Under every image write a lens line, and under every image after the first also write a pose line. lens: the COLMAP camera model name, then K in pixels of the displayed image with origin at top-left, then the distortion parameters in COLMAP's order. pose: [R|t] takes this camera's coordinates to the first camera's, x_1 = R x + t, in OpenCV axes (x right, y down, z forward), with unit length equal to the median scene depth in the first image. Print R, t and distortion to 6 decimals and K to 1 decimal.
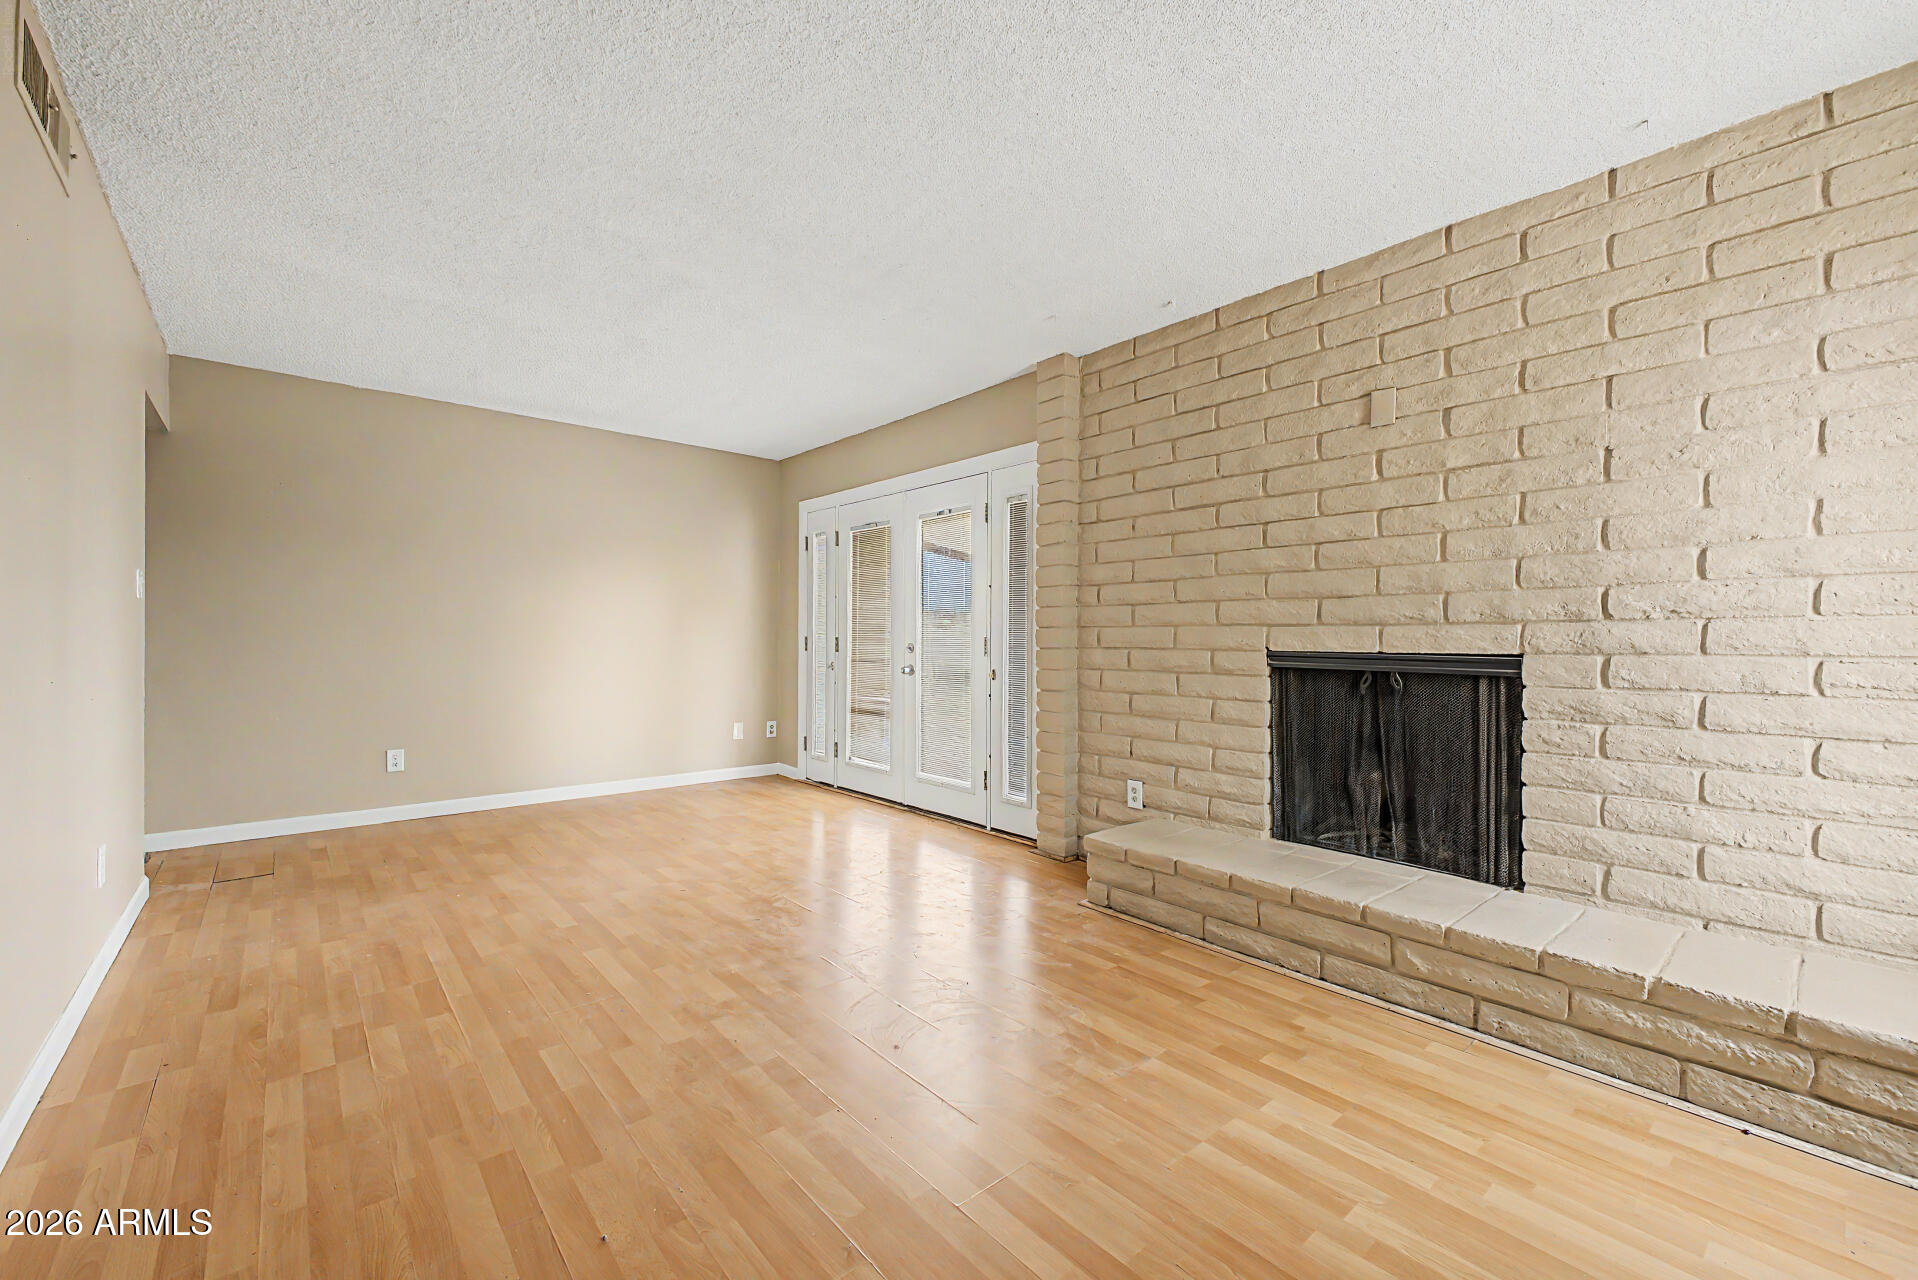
lens RADIAL K [[770.2, 0, 950.5], [0, 770.2, 641.2], [0, 0, 1]] dist [0.016232, -0.000309]
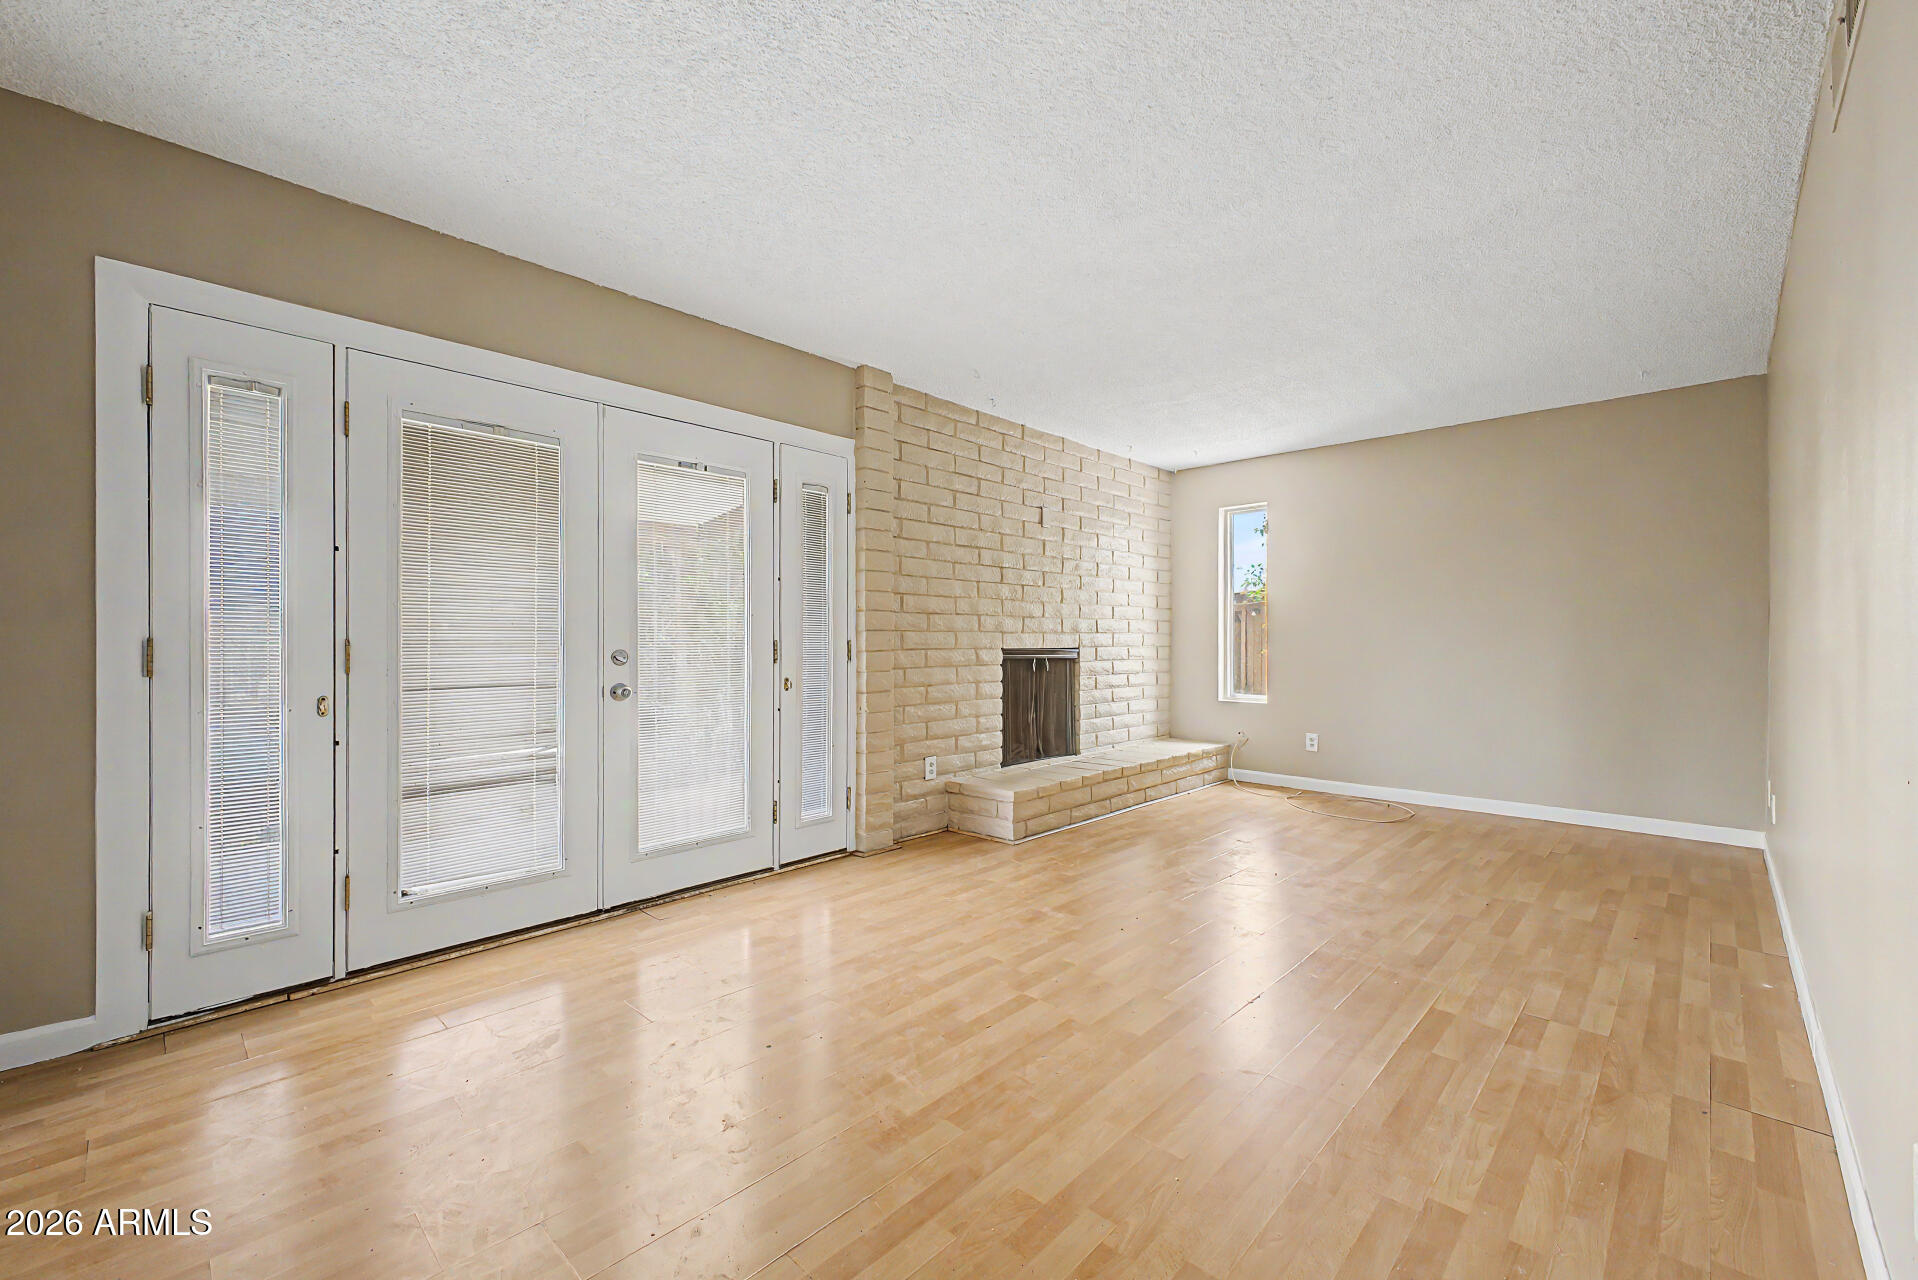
lens RADIAL K [[792.7, 0, 959.0], [0, 792.7, 640.0], [0, 0, 1]] dist [0.024234, -0.005735]
pose [[-0.105801, -0.004213, 0.994378, -1.273958], [0.003040, 0.999985, 0.004560, -0.013820], [-0.994383, 0.003506, -0.105787, 1.355695]]
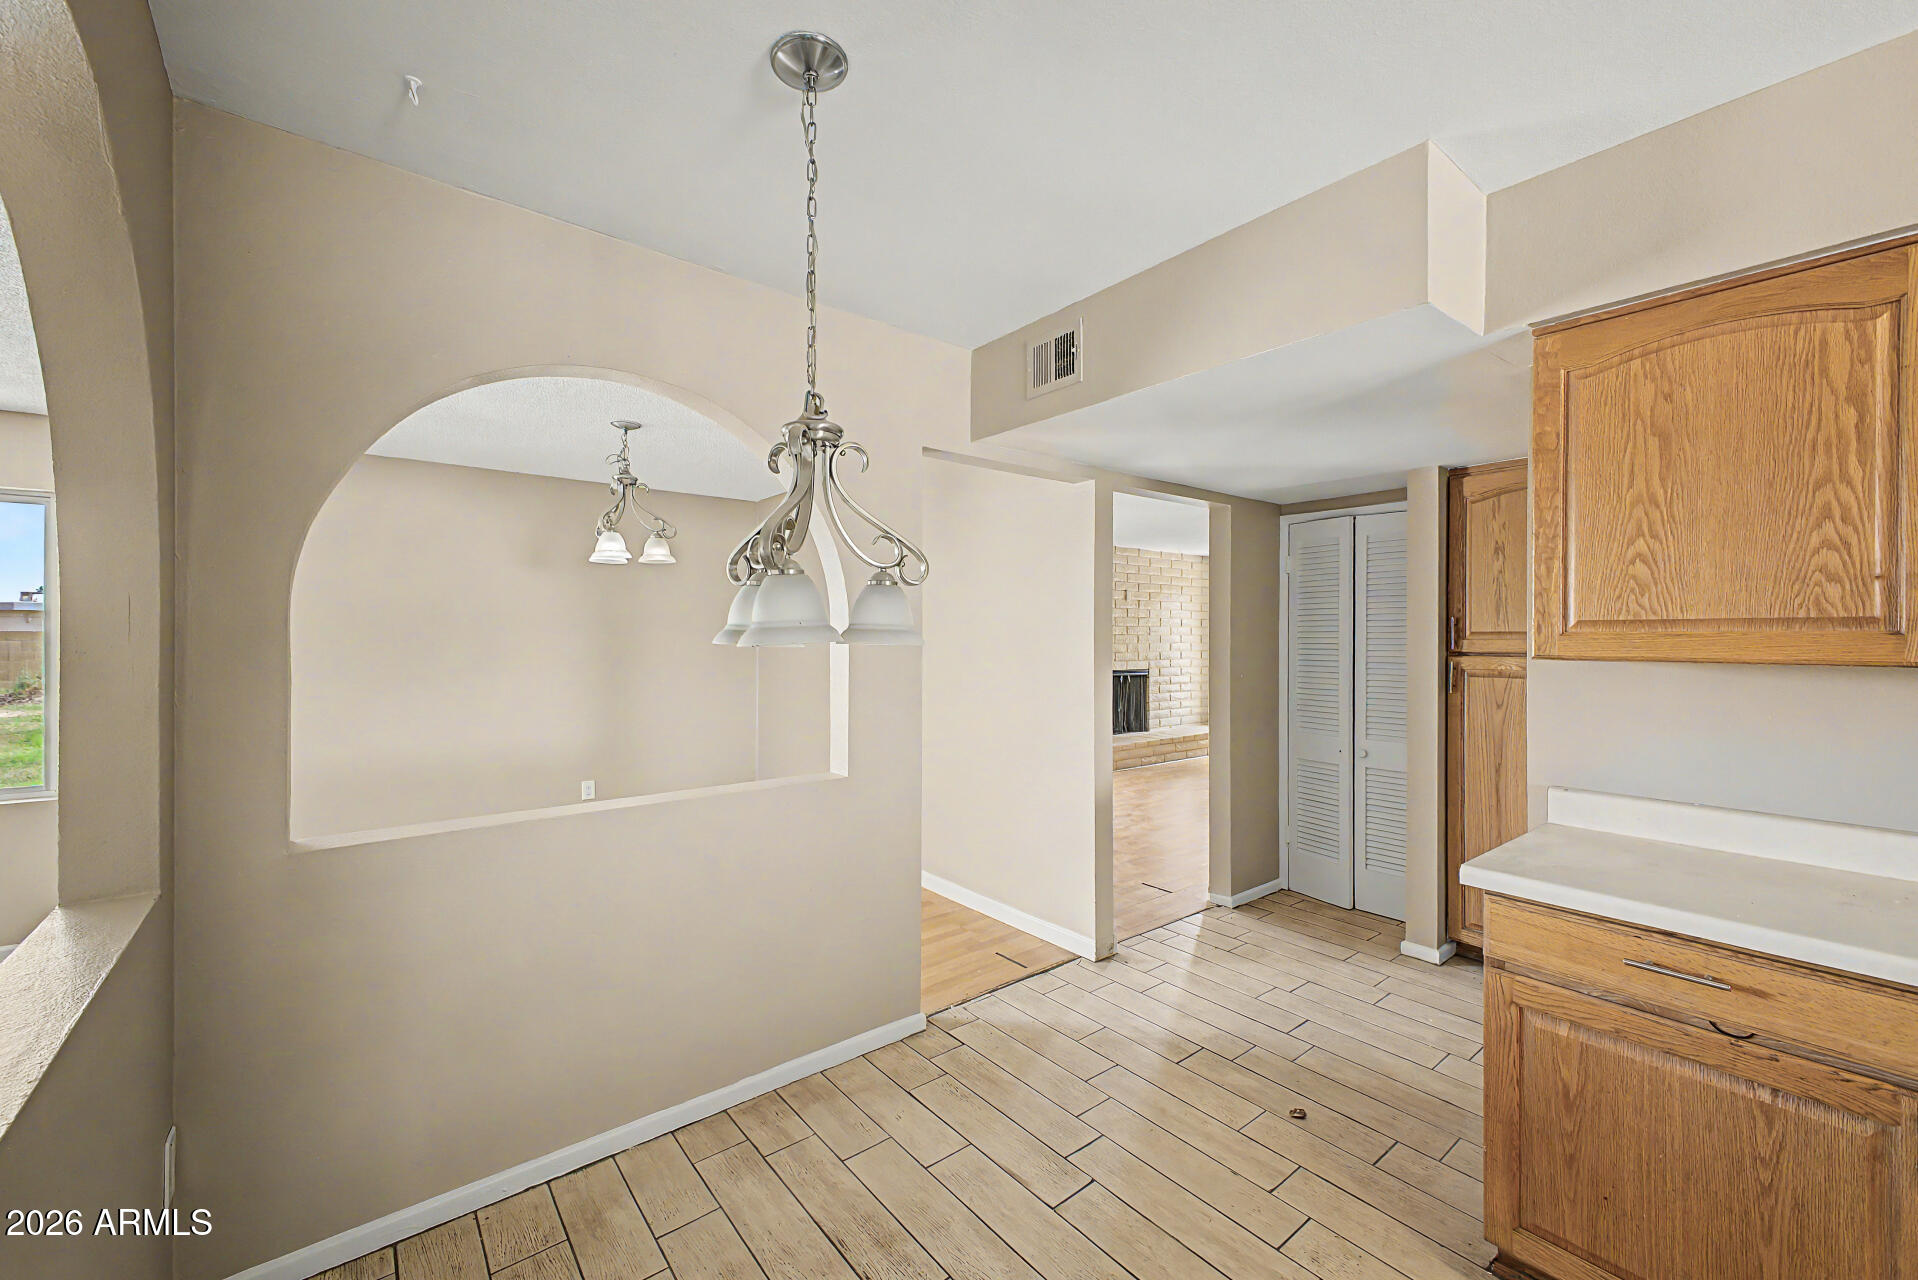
lens RADIAL K [[768.4, 0, 978.2], [0, 768.4, 636.9], [0, 0, 1]] dist [0.016651, -0.000429]
pose [[0.003843, 0.000245, 0.999993, -2.606986], [0.002162, 0.999998, -0.000253, -0.119880], [-0.999990, 0.002163, 0.003843, 1.561583]]
